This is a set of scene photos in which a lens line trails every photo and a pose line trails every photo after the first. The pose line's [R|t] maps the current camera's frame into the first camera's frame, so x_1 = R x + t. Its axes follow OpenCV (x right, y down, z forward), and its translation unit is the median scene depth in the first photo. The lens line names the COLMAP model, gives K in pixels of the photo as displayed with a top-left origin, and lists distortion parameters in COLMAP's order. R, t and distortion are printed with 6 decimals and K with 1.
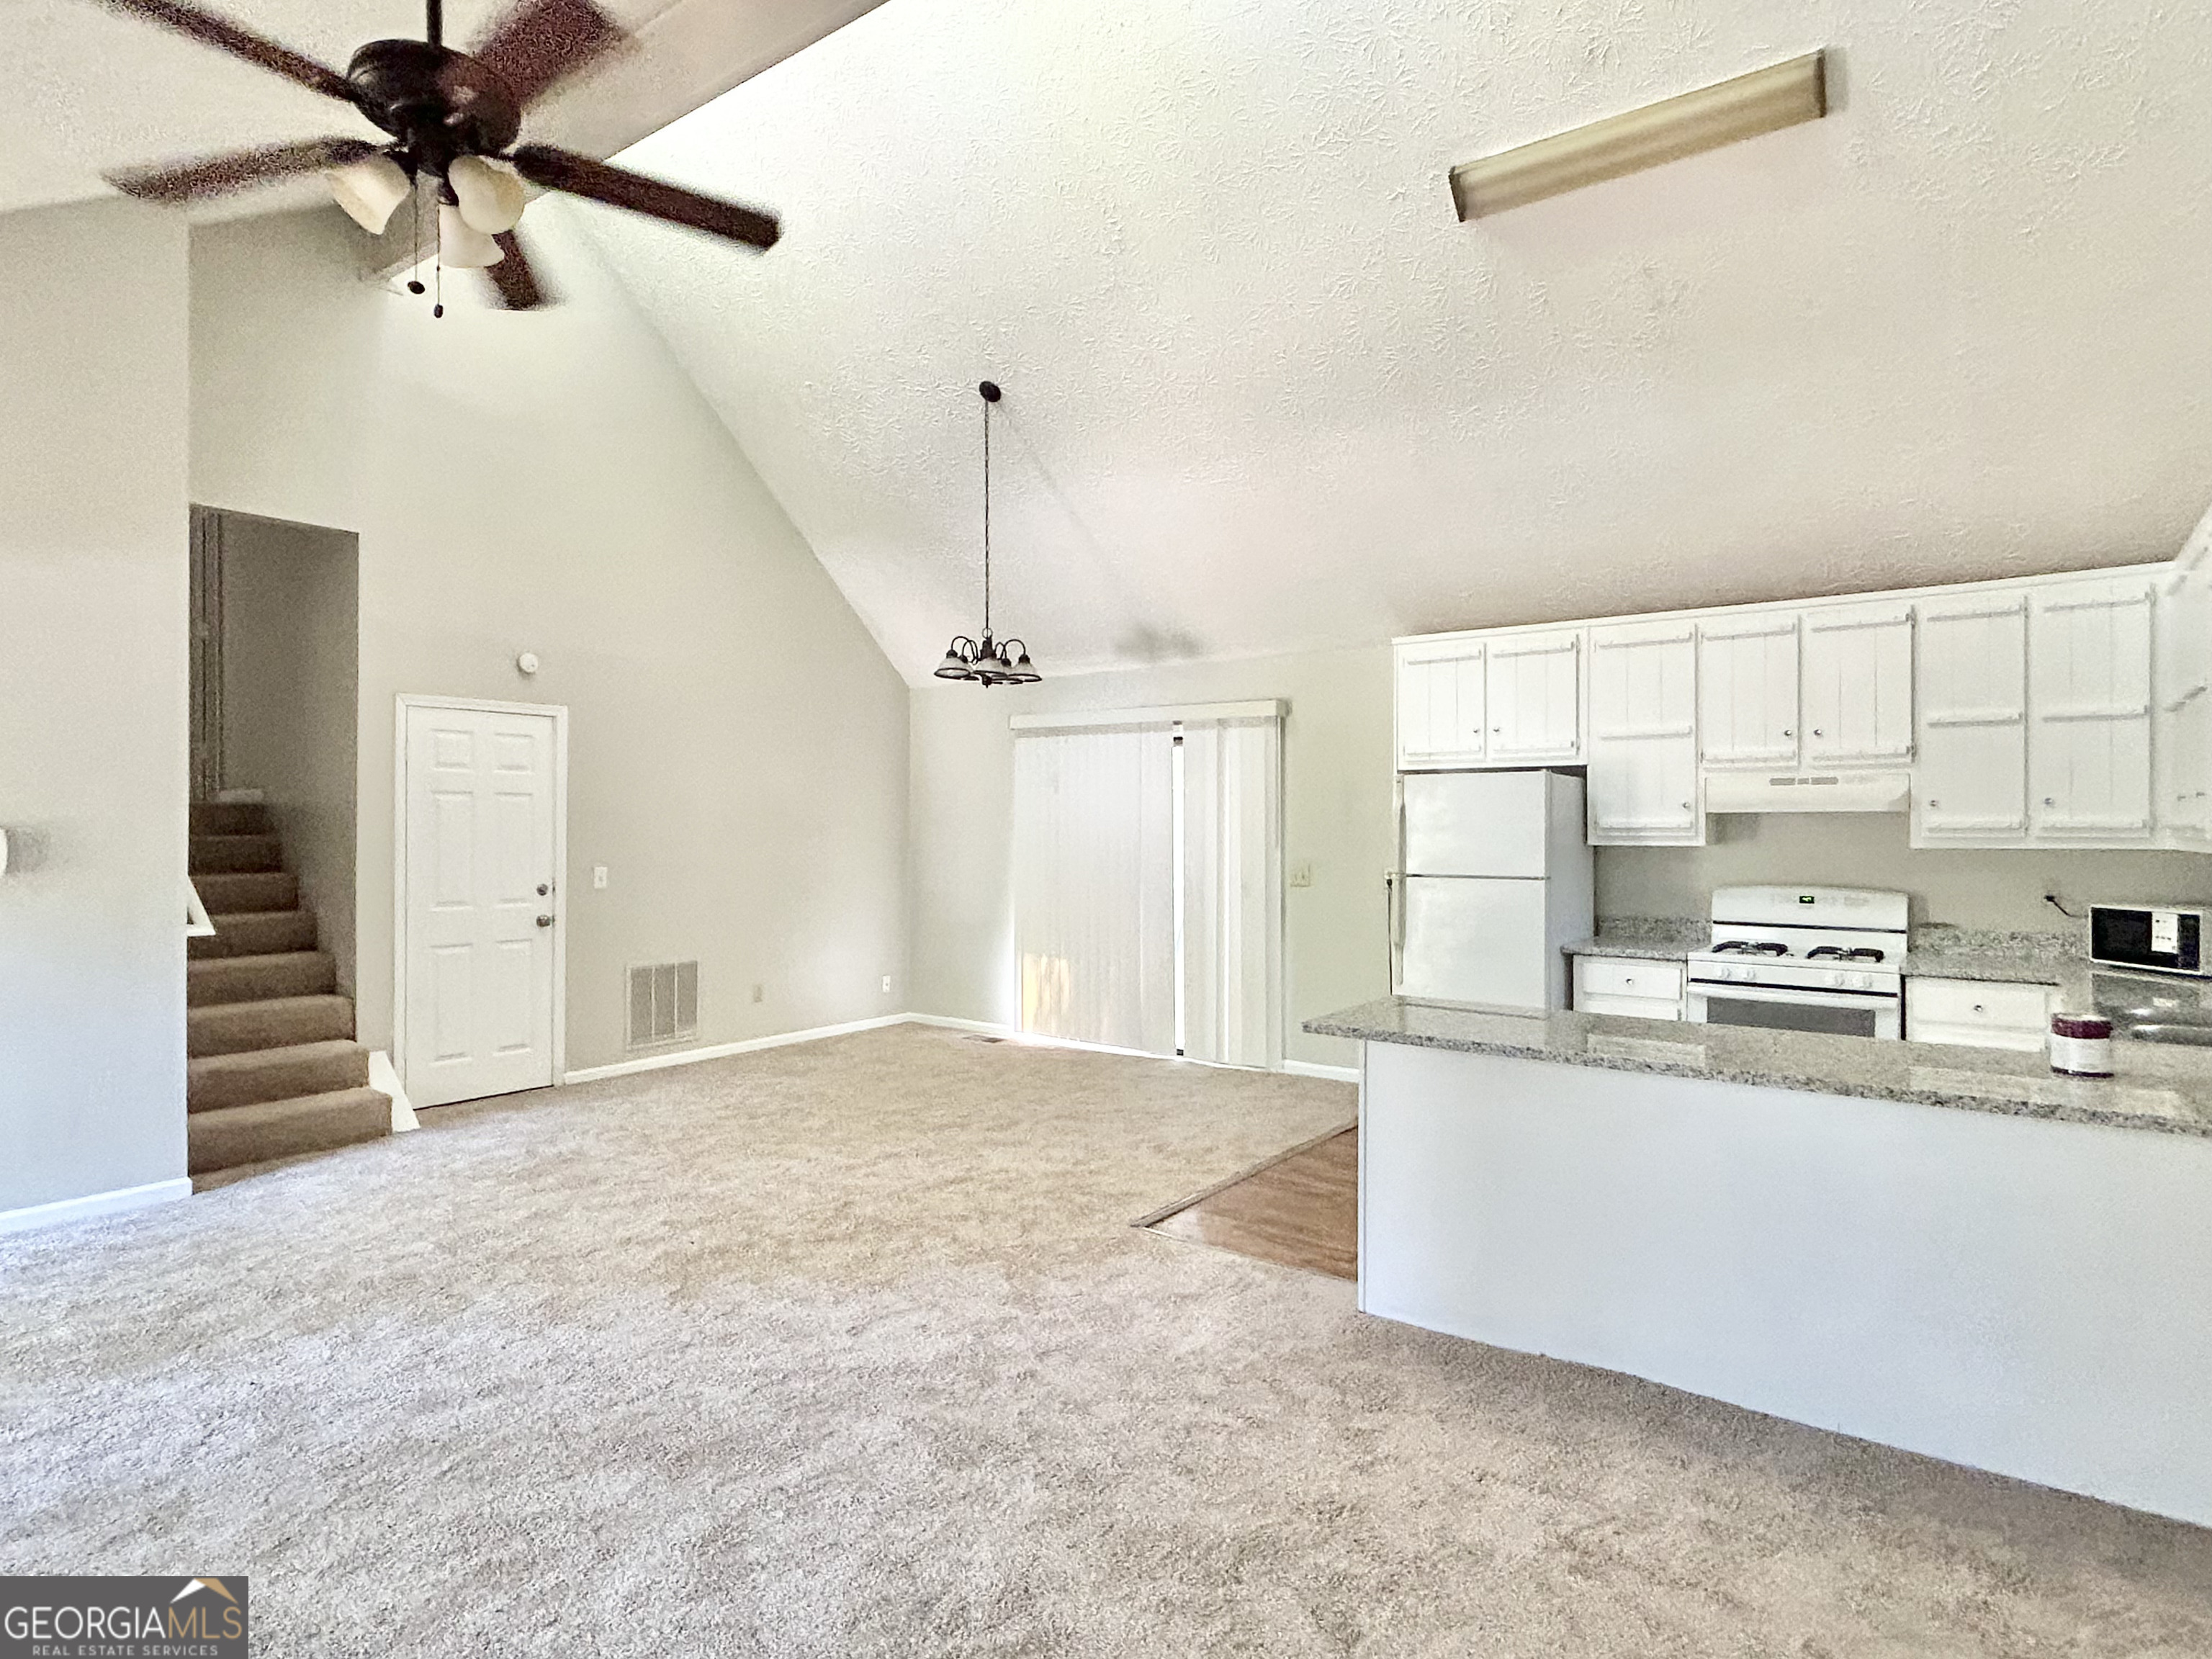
lens RADIAL K [[1191.2, 0, 1095.7], [0, 1191.2, 830.0], [0, 0, 1]] dist [0.000761, -0.002361]
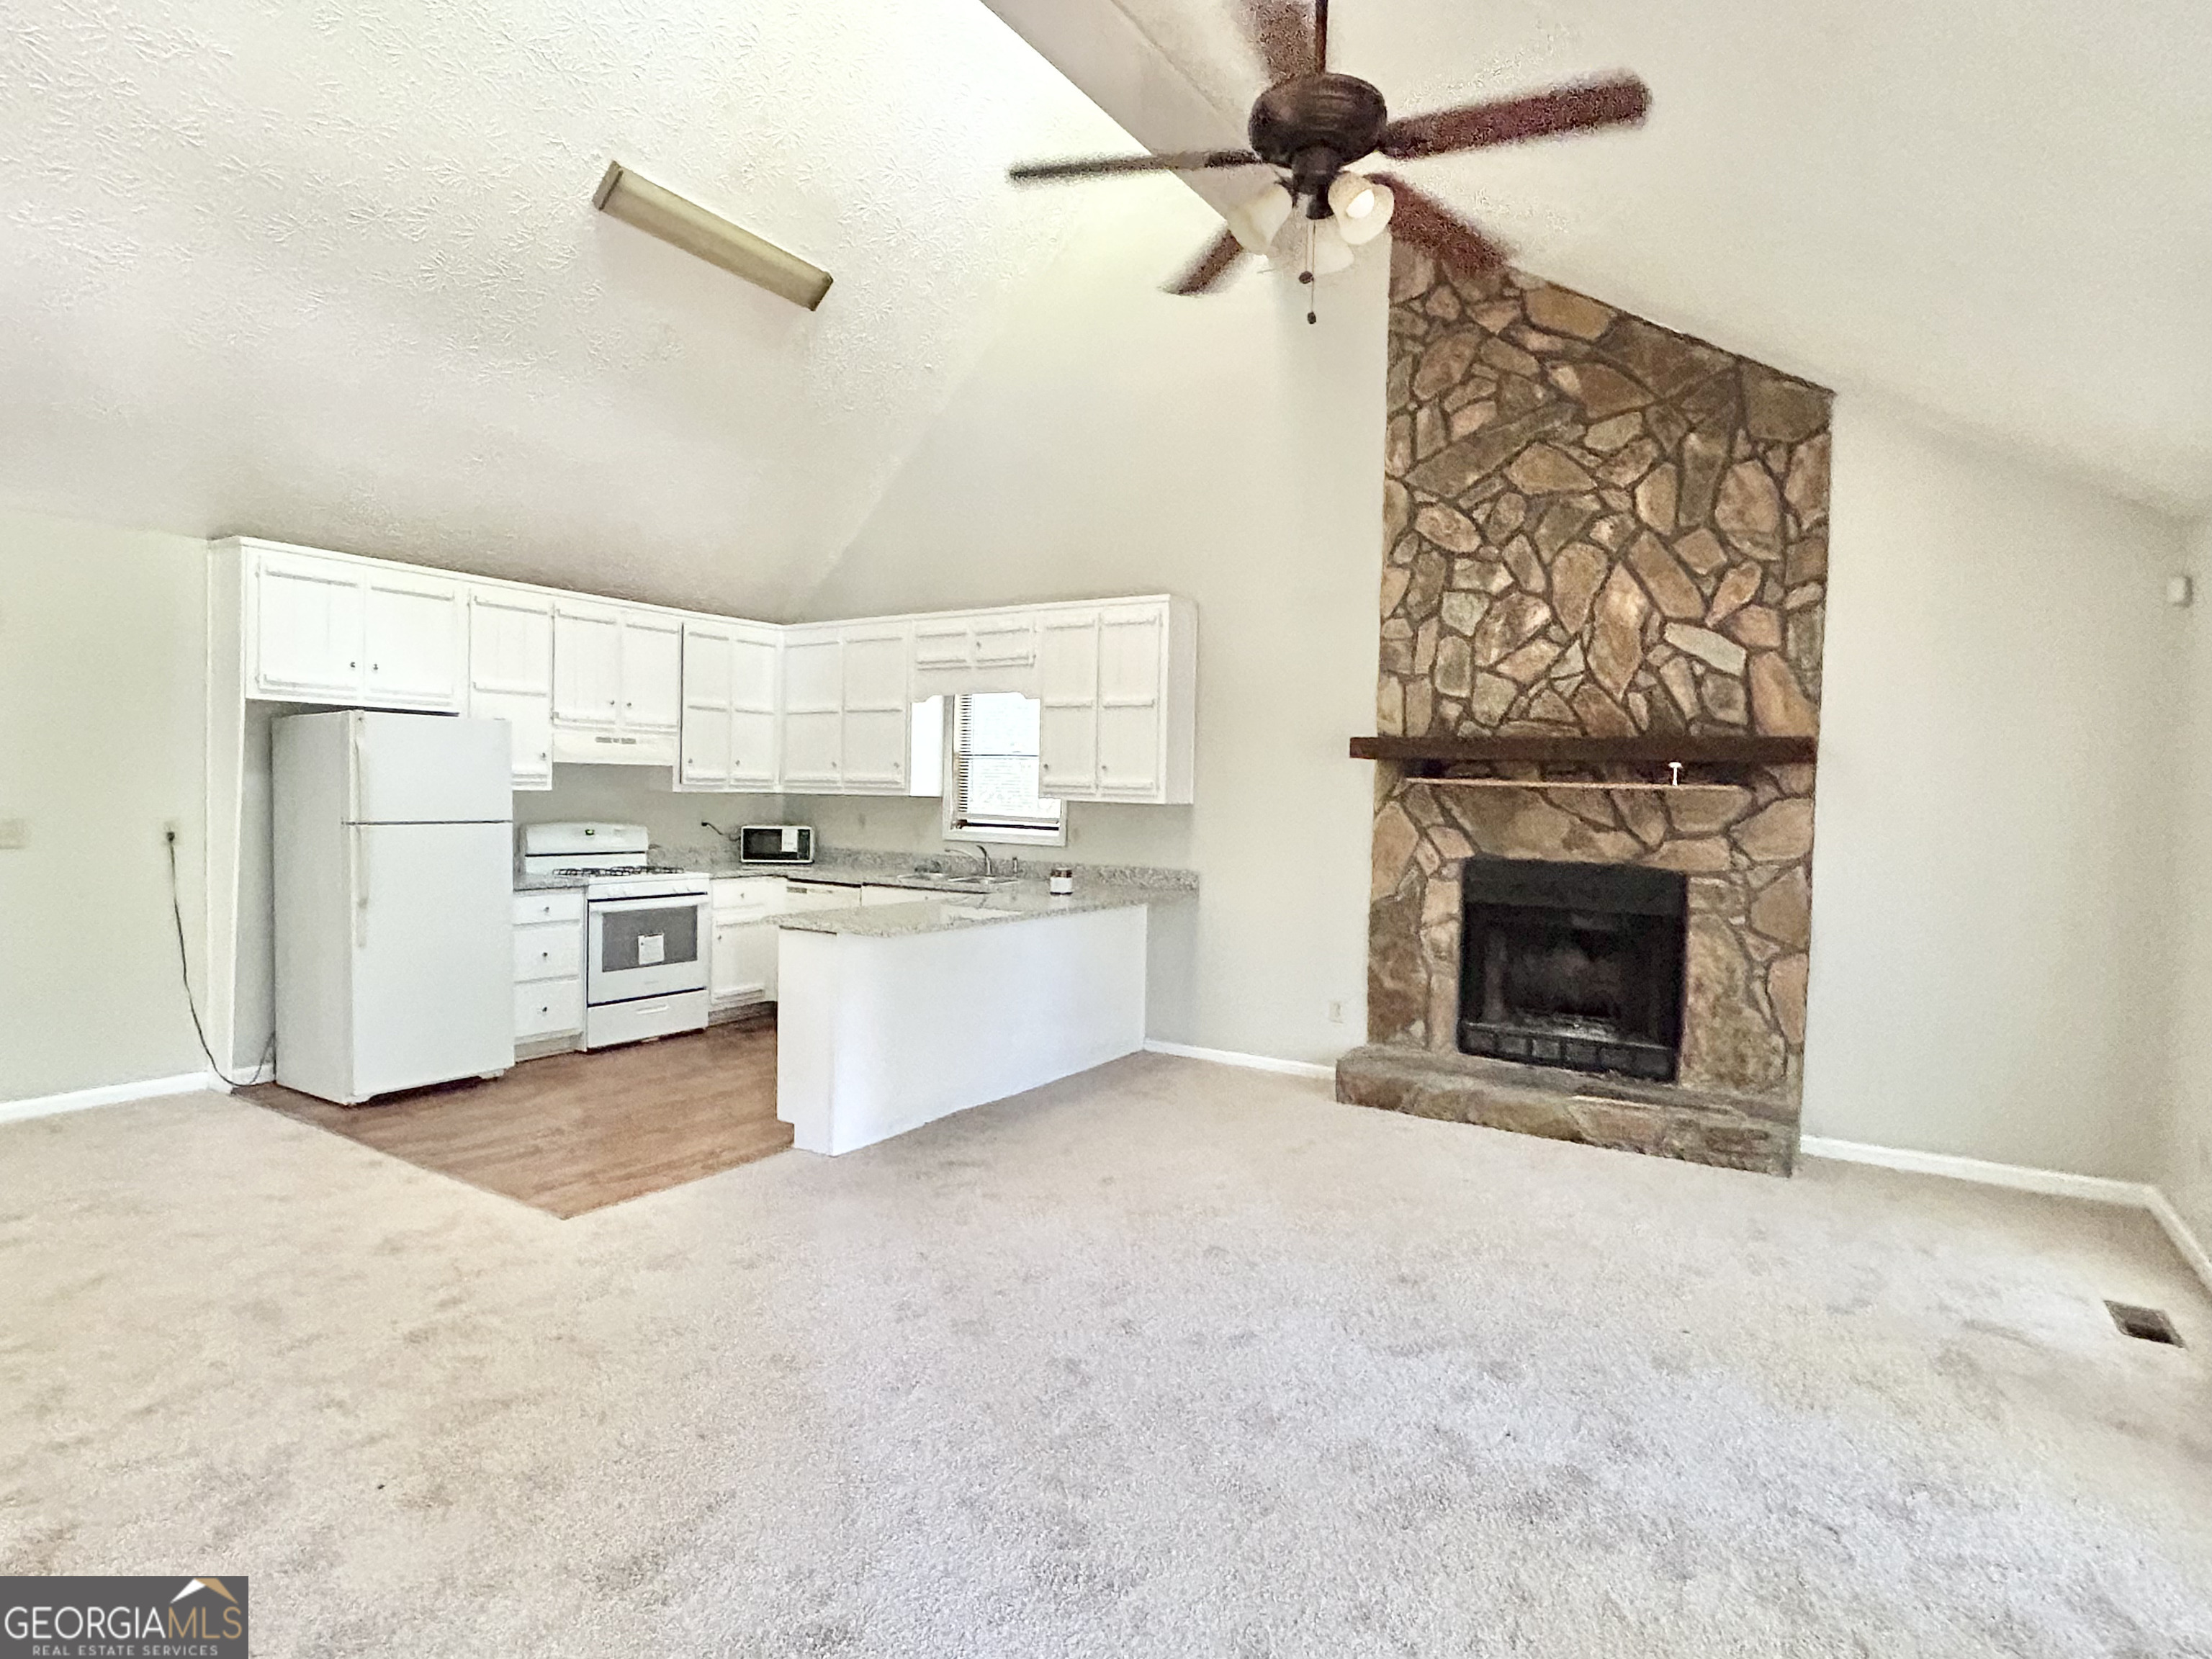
lens RADIAL K [[1191.2, 0, 1091.6], [0, 1191.2, 829.0], [0, 0, 1]] dist [0.000761, -0.002361]
pose [[-0.060377, -0.033365, 0.997618, -0.675384], [-0.016479, 0.999338, 0.032426, 0.004452], [-0.998040, -0.014482, -0.060887, 0.516160]]
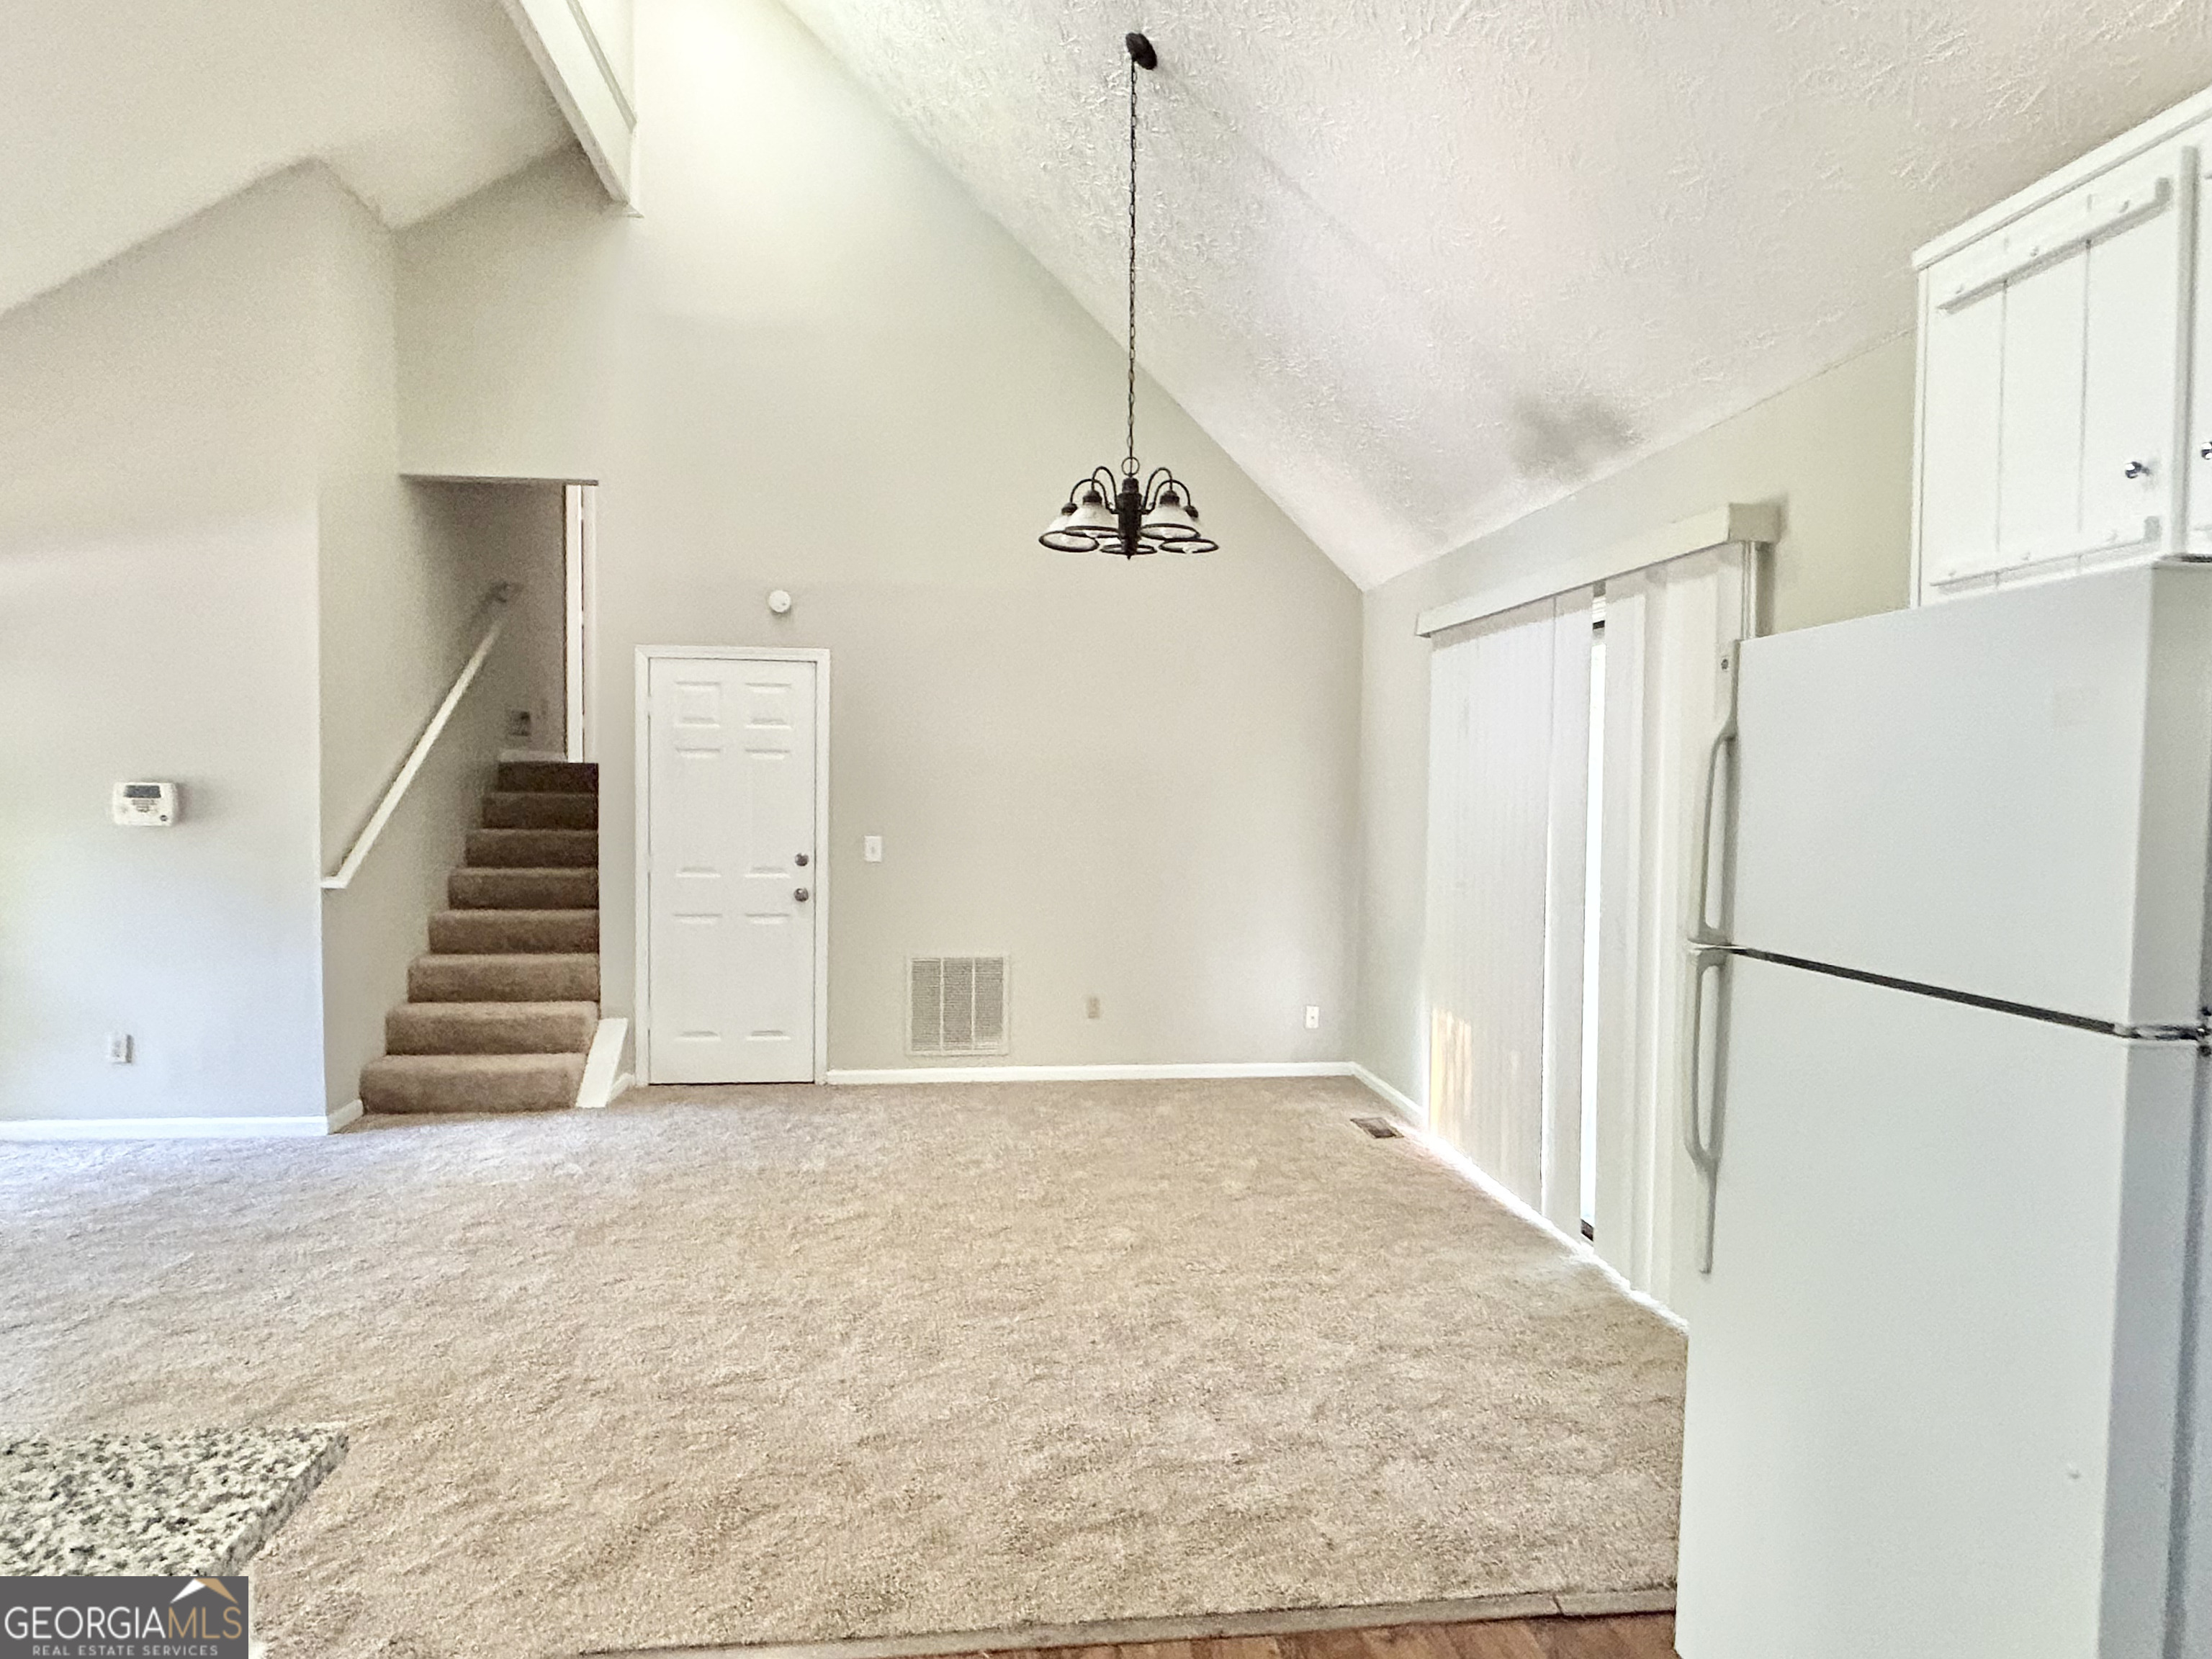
lens RADIAL K [[1191.2, 0, 1093.3], [0, 1191.2, 827.5], [0, 0, 1]] dist [0.000761, -0.002361]
pose [[0.681075, 0.028908, -0.731643, 0.381773], [-0.012850, 0.999538, 0.027531, -0.000728], [0.732101, -0.009349, 0.681132, 0.654934]]
